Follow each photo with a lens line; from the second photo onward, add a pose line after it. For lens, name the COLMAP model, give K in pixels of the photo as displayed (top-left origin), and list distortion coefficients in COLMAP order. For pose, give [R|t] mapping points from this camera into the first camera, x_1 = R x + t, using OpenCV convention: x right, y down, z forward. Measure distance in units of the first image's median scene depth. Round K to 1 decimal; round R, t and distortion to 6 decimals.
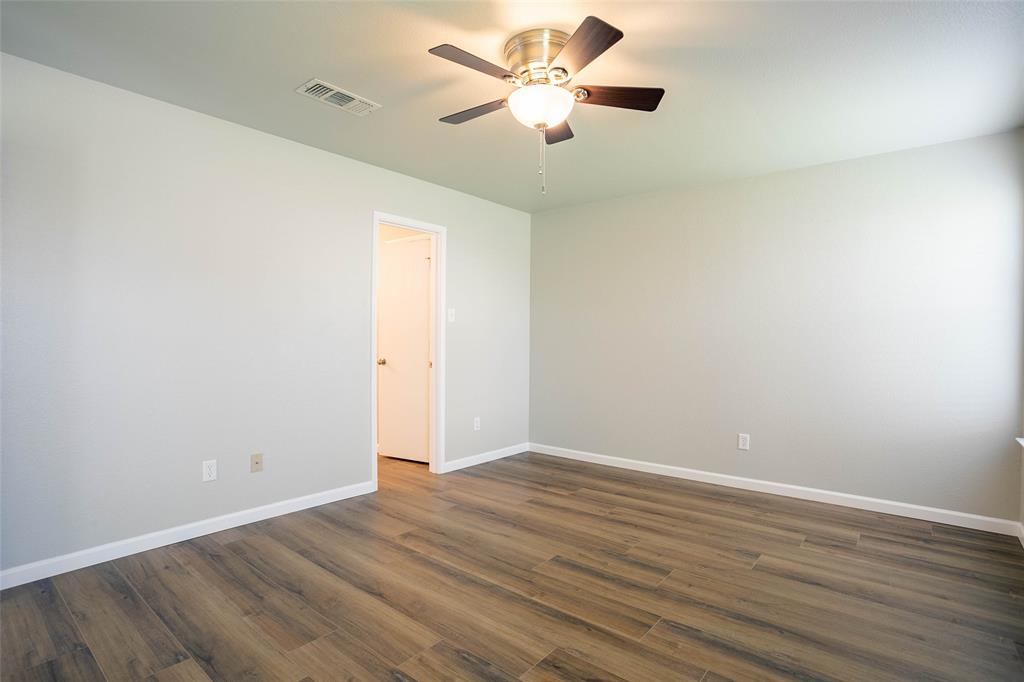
lens RADIAL K [[506.7, 0, 506.2], [0, 506.7, 338.1], [0, 0, 1]] dist [-0.072608, 0.029860]
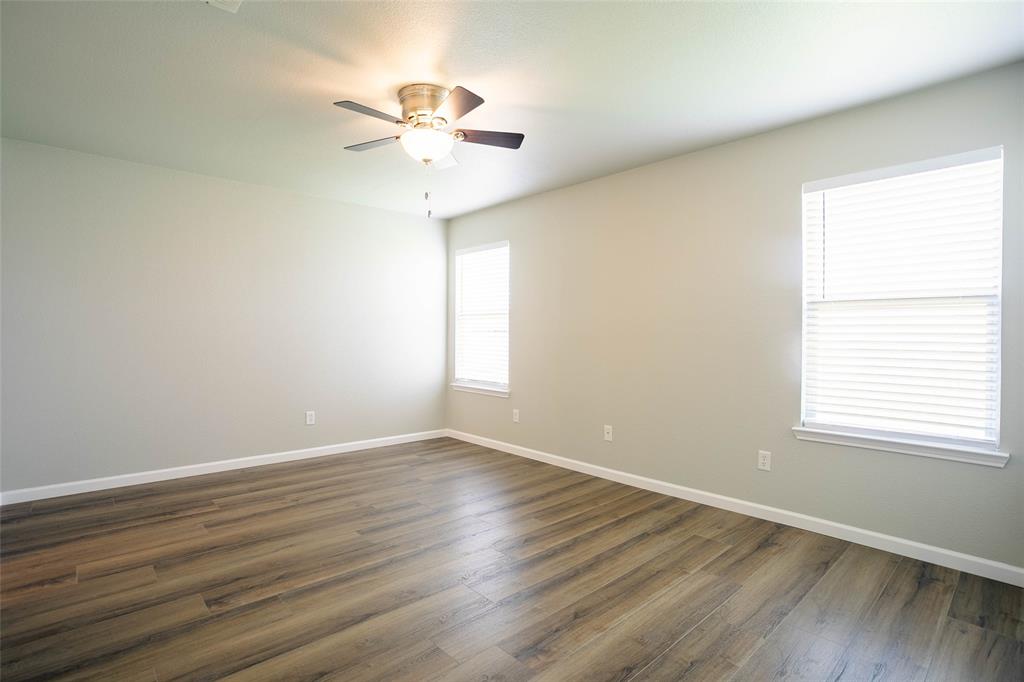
lens RADIAL K [[506.7, 0, 506.2], [0, 506.7, 338.1], [0, 0, 1]] dist [-0.072608, 0.029860]
pose [[0.138235, -0.013501, 0.990307, -0.756361], [-0.001063, 0.999904, 0.013781, -0.002684], [-0.990399, -0.002958, 0.138208, 0.427917]]
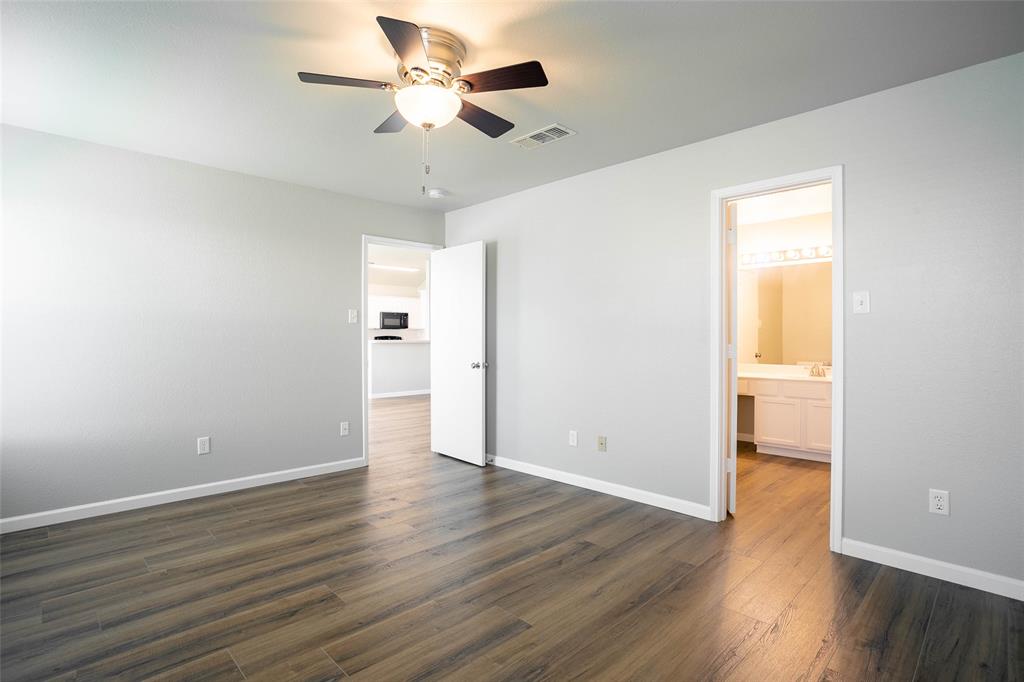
lens RADIAL K [[506.7, 0, 506.2], [0, 506.7, 338.1], [0, 0, 1]] dist [-0.072608, 0.029860]
pose [[-0.101137, -0.007393, -0.994845, 0.692606], [-0.007439, 0.999950, -0.006675, 0.006723], [0.994845, 0.006725, -0.101187, 0.843040]]
